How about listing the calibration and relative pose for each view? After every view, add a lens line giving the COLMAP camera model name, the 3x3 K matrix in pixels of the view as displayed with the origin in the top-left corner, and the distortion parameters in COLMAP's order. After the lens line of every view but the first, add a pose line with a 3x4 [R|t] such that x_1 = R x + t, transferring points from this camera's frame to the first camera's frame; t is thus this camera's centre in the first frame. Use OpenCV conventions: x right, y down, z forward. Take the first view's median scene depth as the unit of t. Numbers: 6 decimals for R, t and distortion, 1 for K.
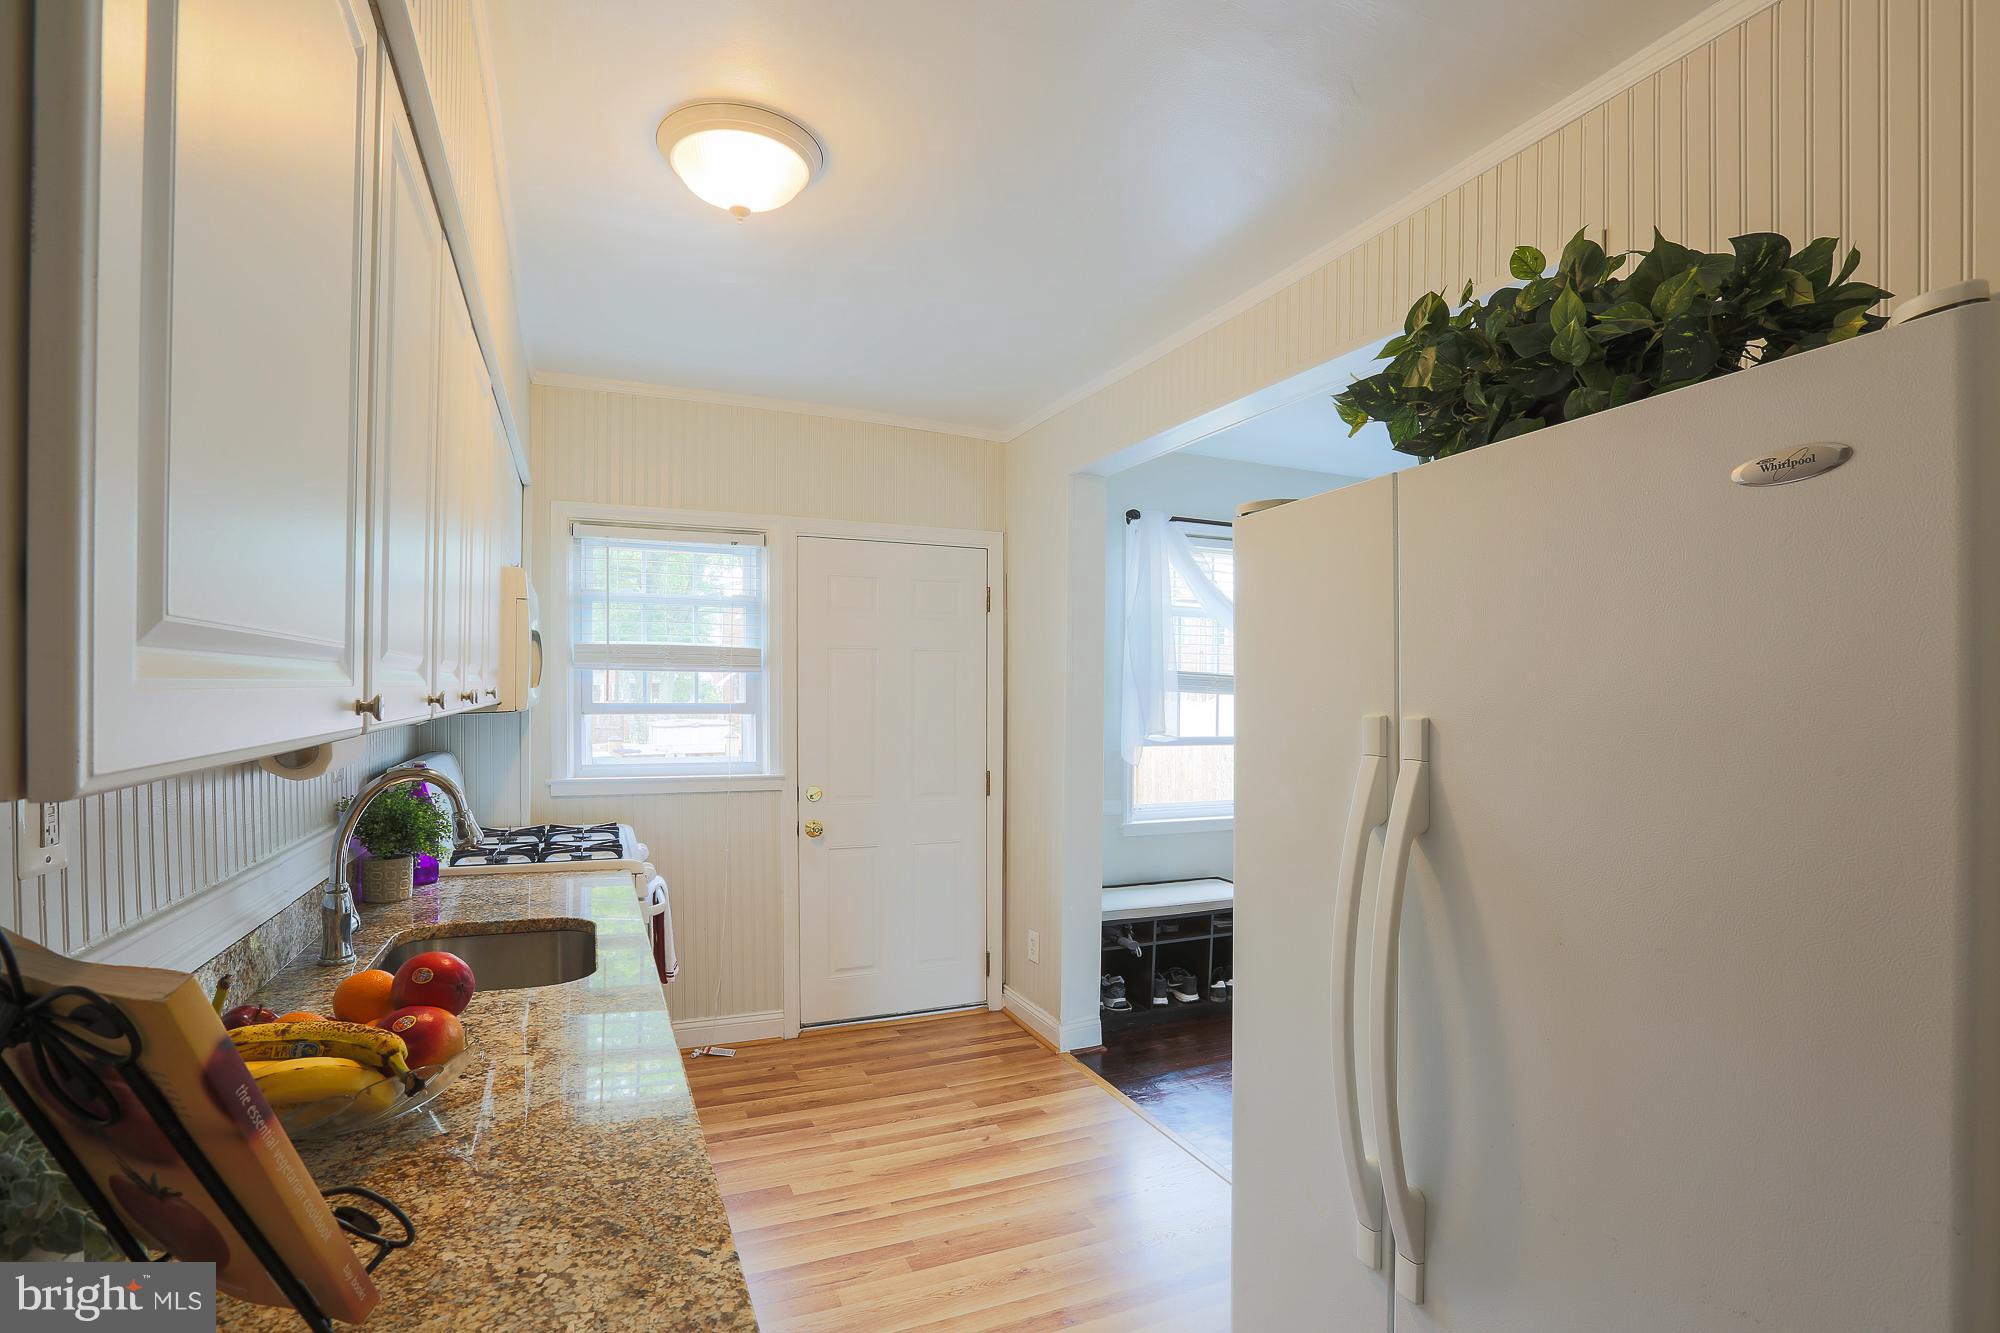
lens RADIAL K [[992.2, 0, 1001.8], [0, 992.2, 726.8], [0, 0, 1]] dist [-0.035817, 0.008868]
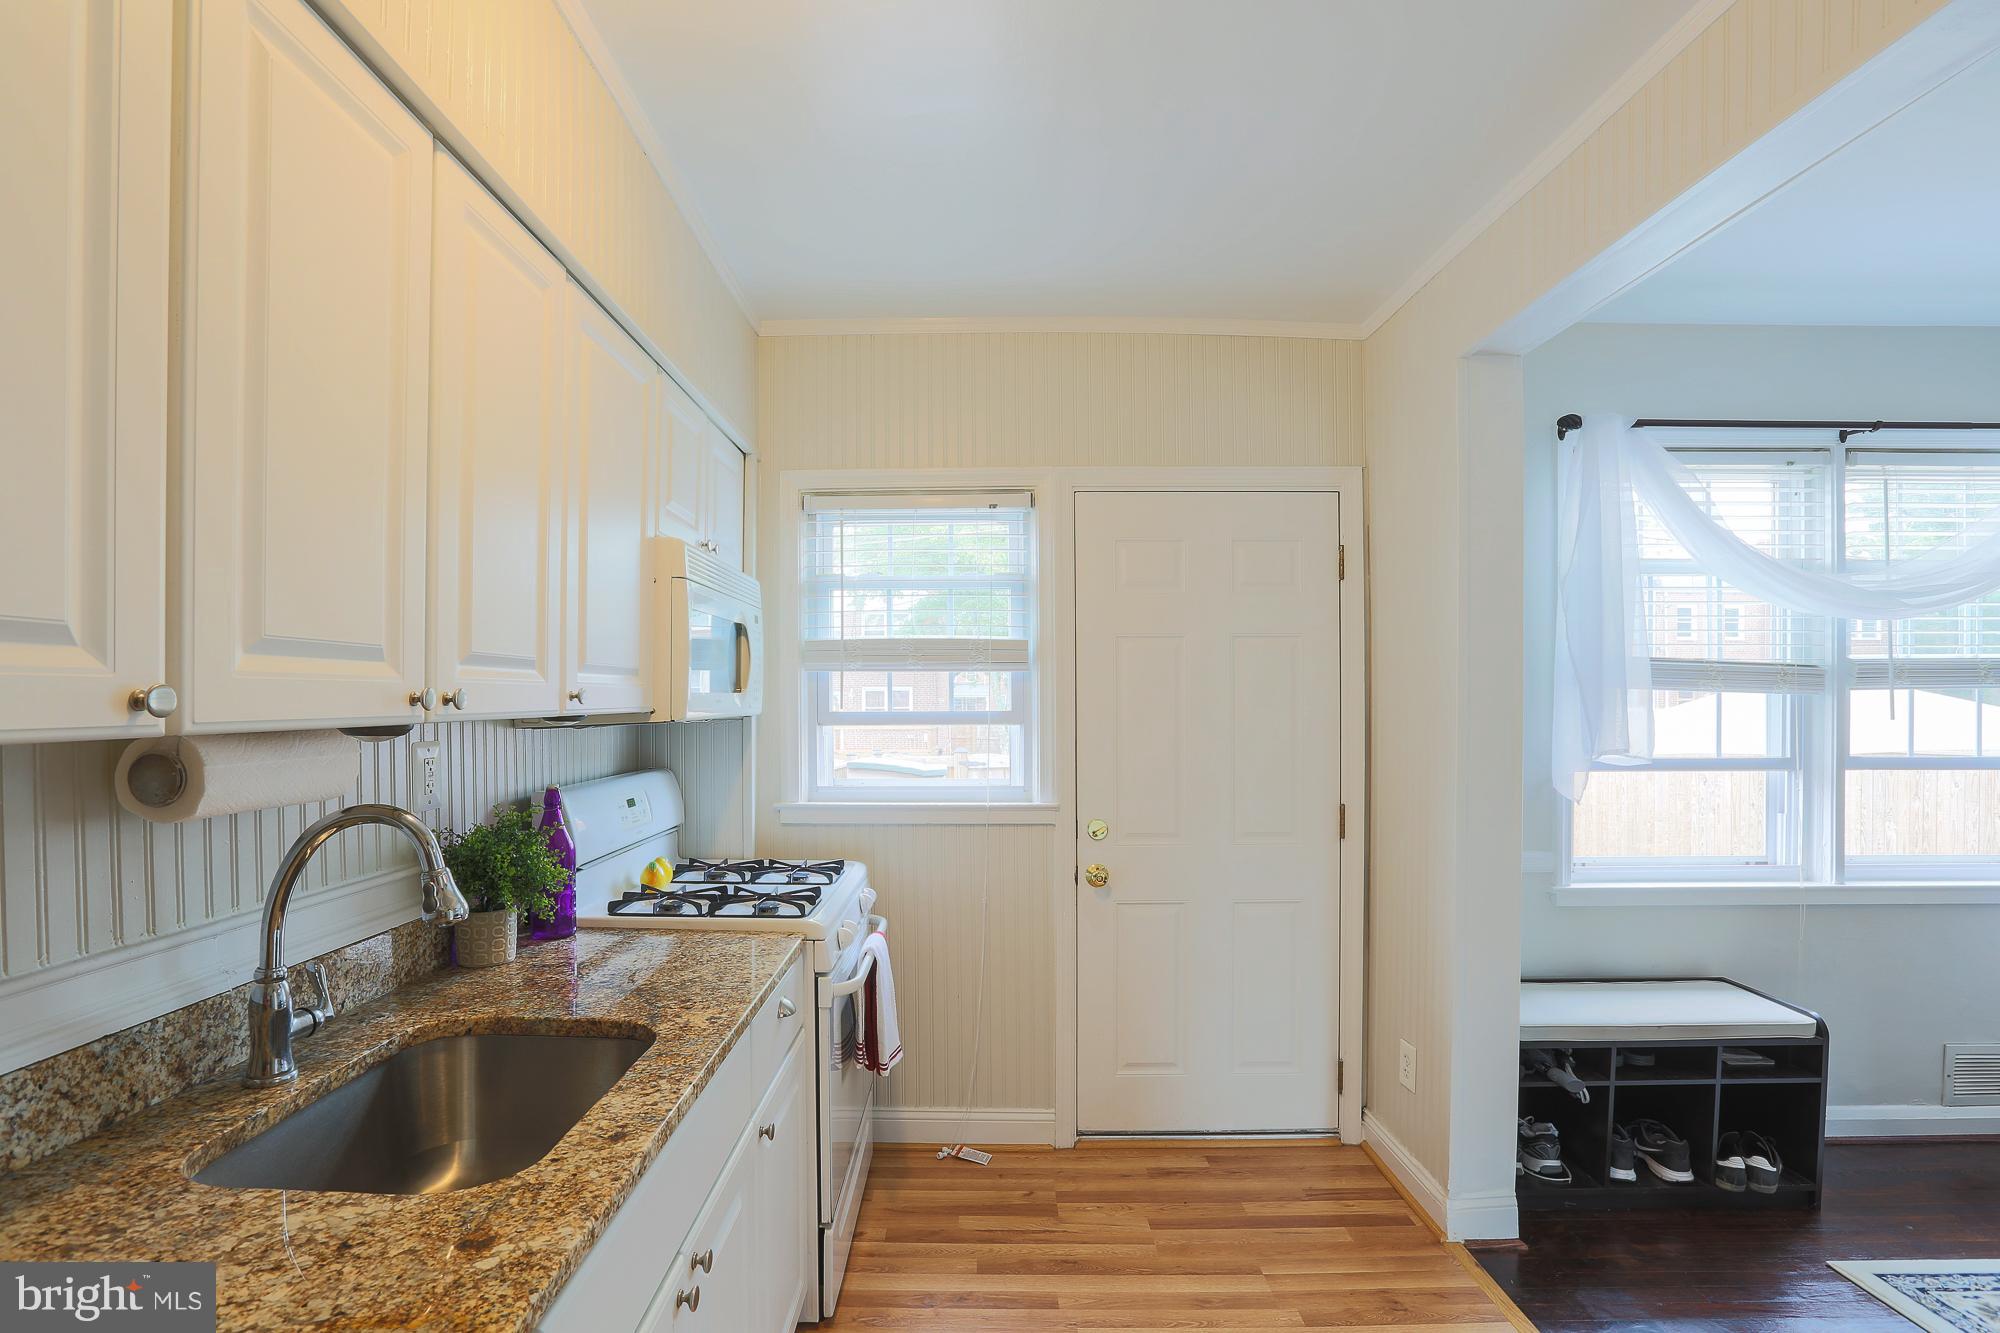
lens RADIAL K [[924.5, 0, 1023.3], [0, 924.5, 723.5], [0, 0, 1]] dist [-0.045839, 0.016860]
pose [[0.920386, -0.003924, -0.390991, 0.035535], [-0.002114, 0.999885, -0.015011, -0.002621], [0.391005, 0.014643, 0.920272, 0.326244]]
